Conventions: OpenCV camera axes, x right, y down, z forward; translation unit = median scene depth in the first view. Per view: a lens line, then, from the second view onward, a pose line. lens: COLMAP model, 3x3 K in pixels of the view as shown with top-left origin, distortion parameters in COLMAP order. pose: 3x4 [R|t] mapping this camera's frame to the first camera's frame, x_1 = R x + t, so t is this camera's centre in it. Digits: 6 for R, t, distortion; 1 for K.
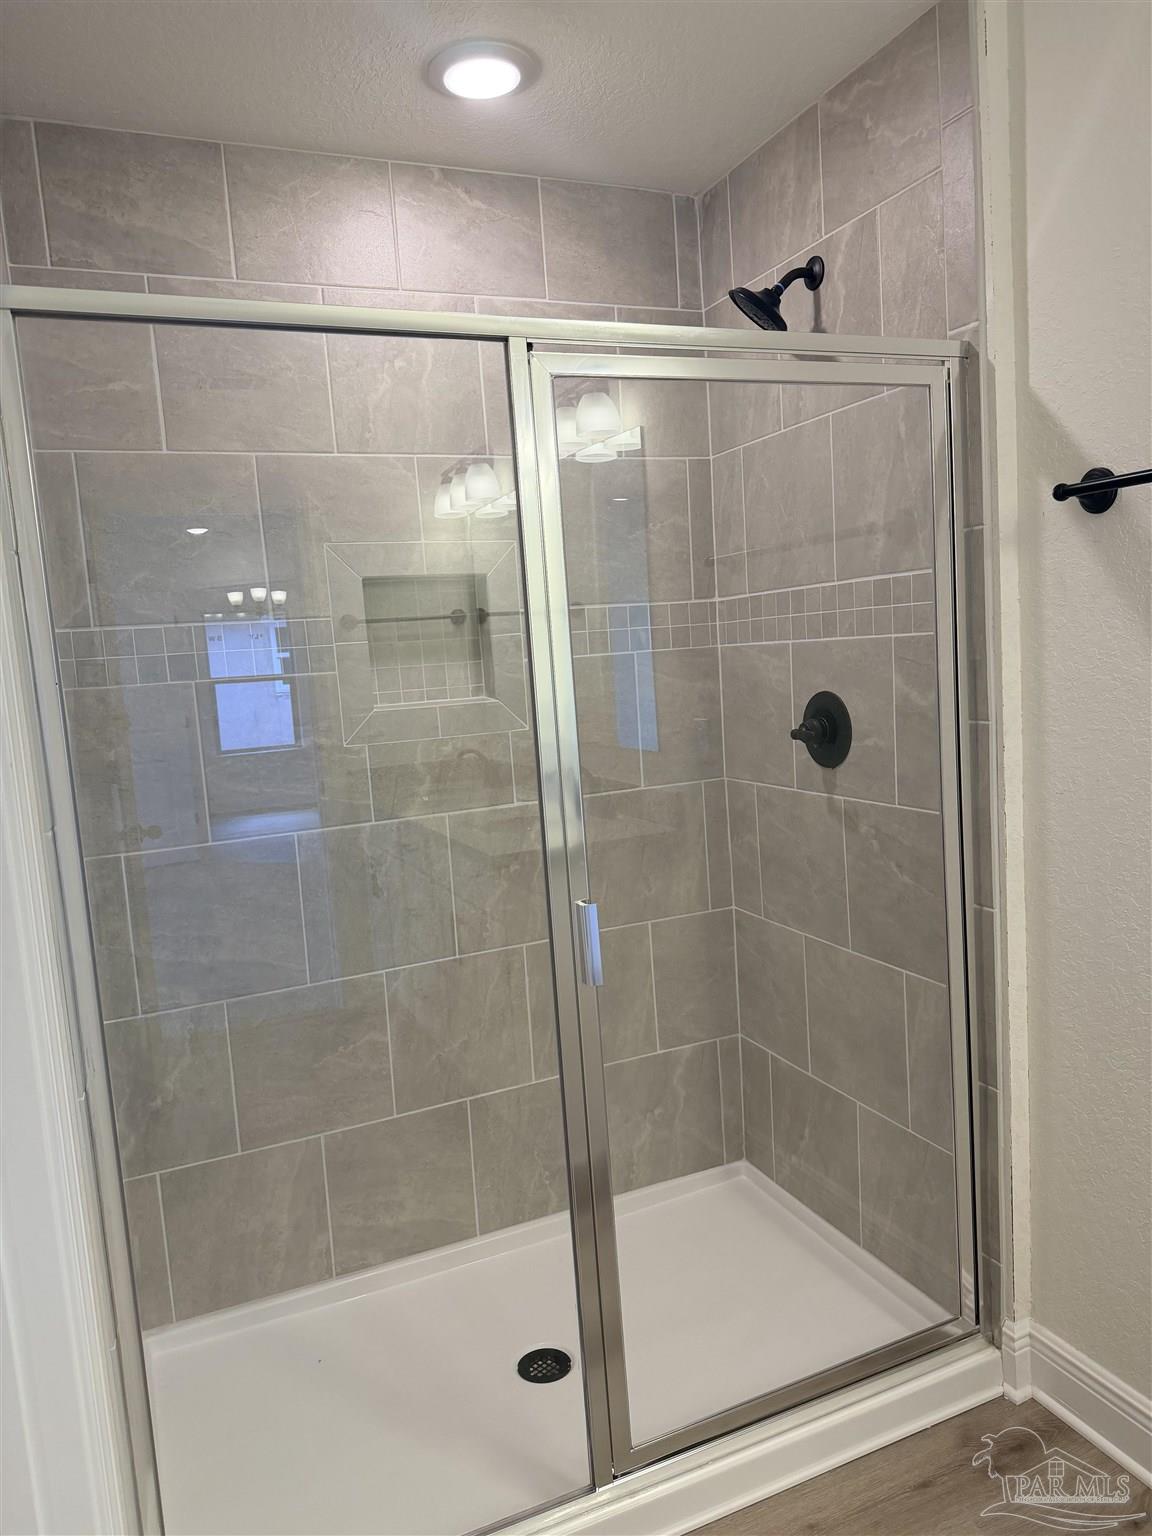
lens RADIAL K [[1093.7, 0, 576.0], [0, 1093.7, 768.0], [0, 0, 1]] dist [-0.001361, -0.004305]
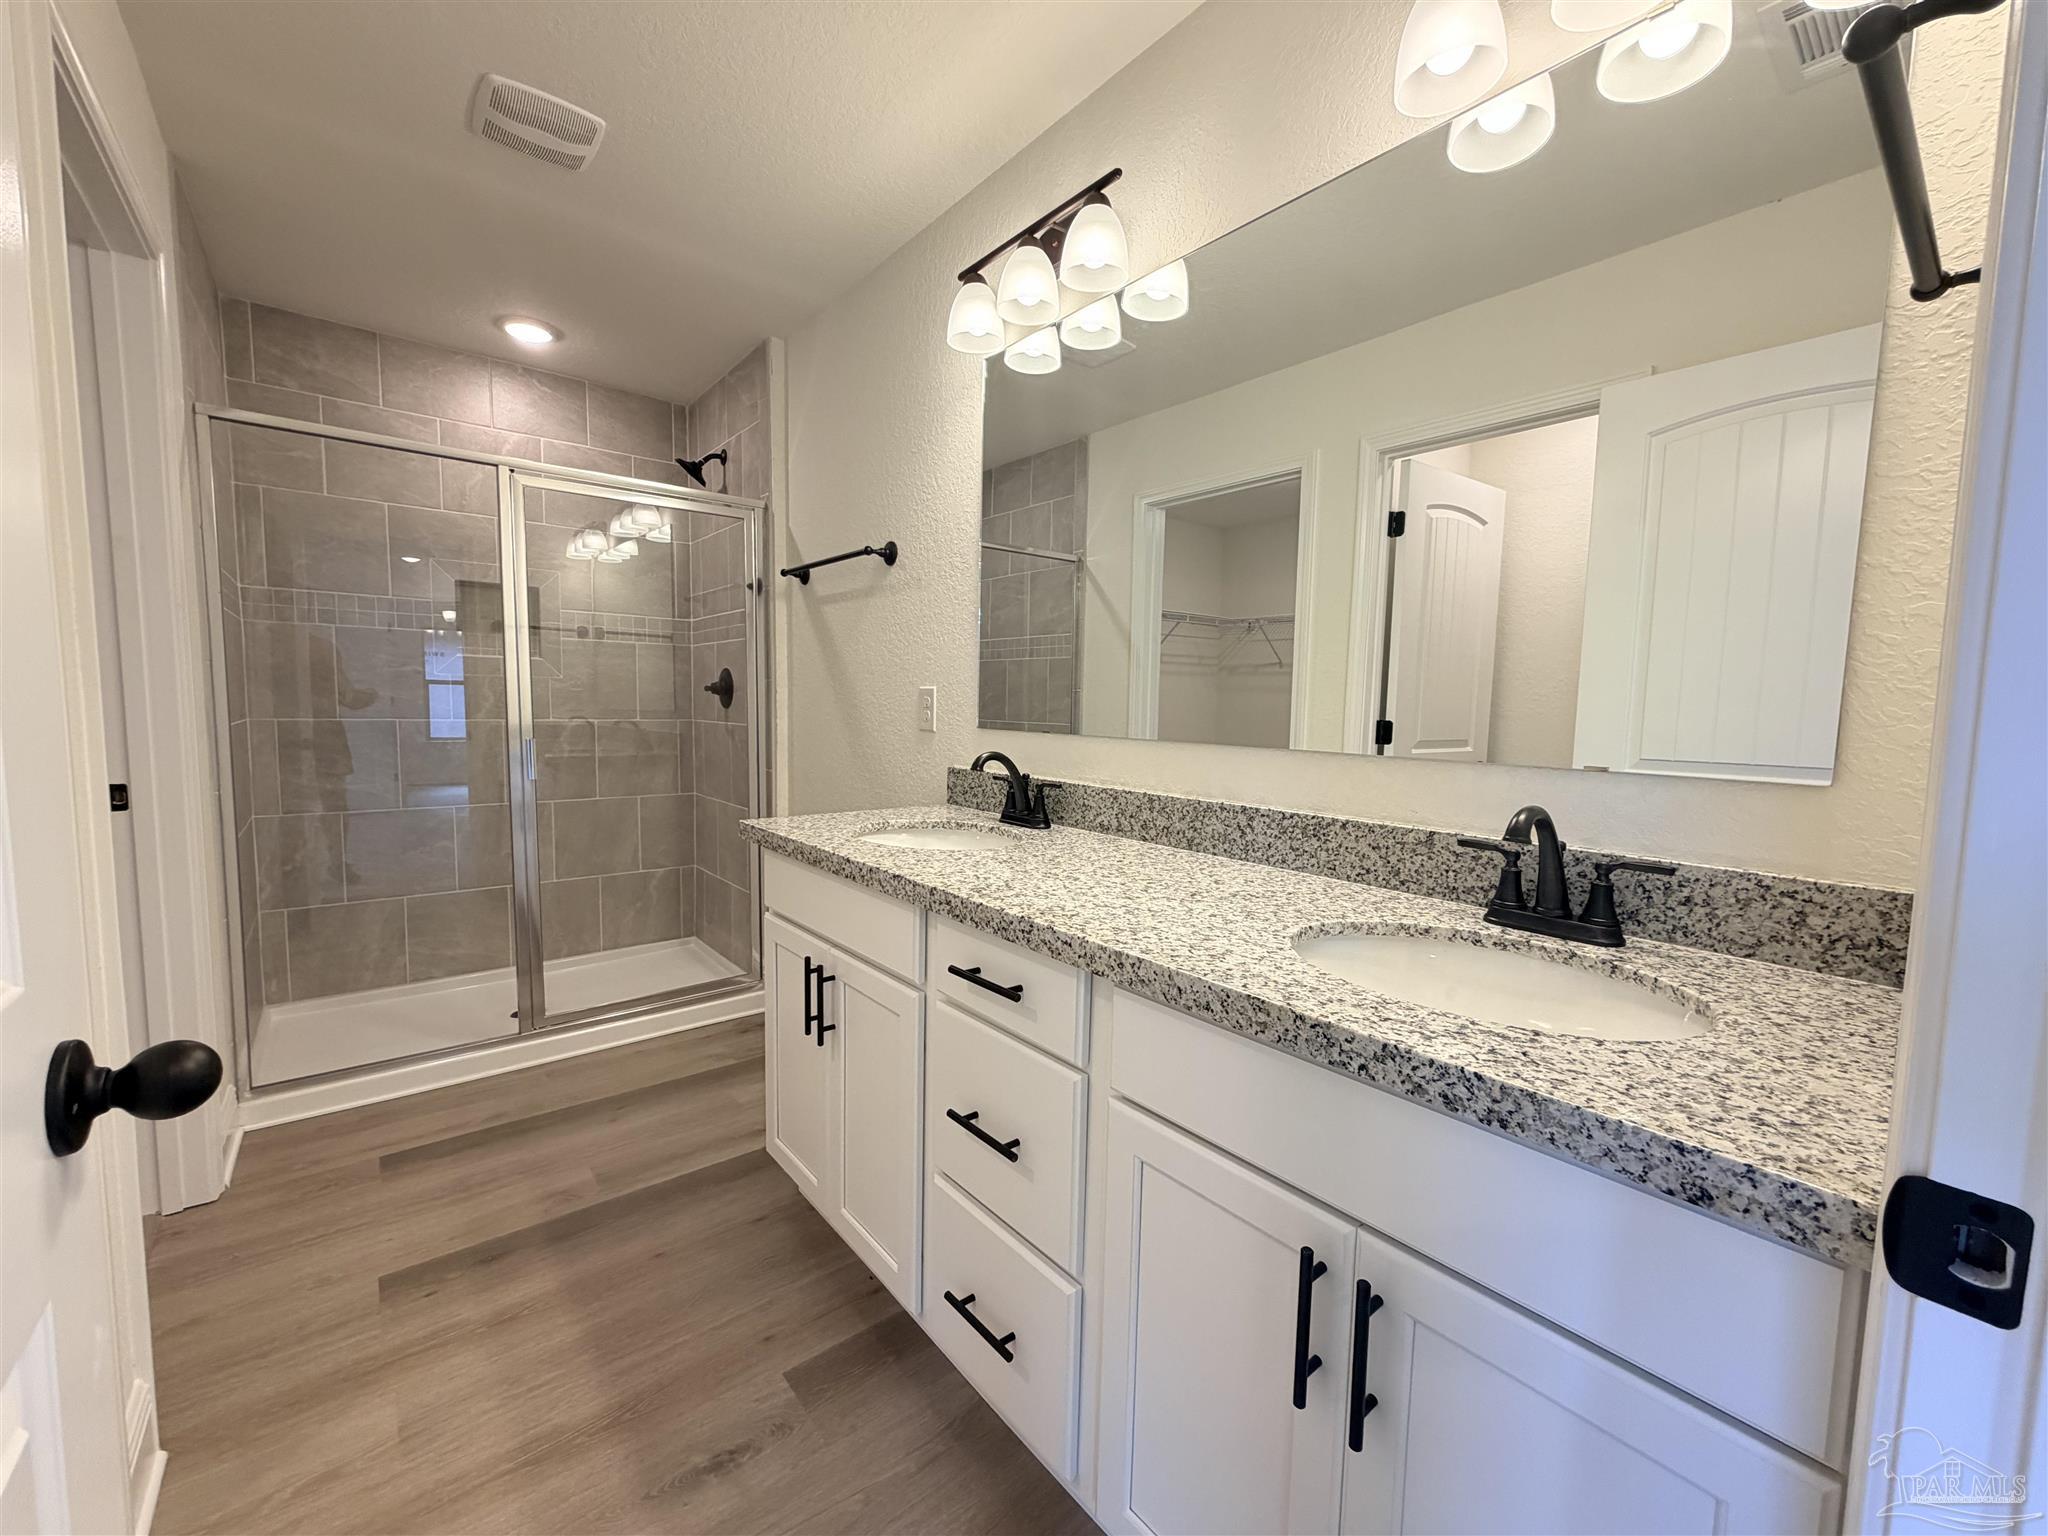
lens RADIAL K [[819.5, 0, 1024.0], [0, 819.5, 768.0], [0, 0, 1]] dist [-0.002713, 0.000002]
pose [[0.957478, 0.063819, 0.281361, 0.347303], [-0.052488, 0.997485, -0.047632, 0.151553], [-0.283693, 0.030838, 0.958419, -0.555196]]
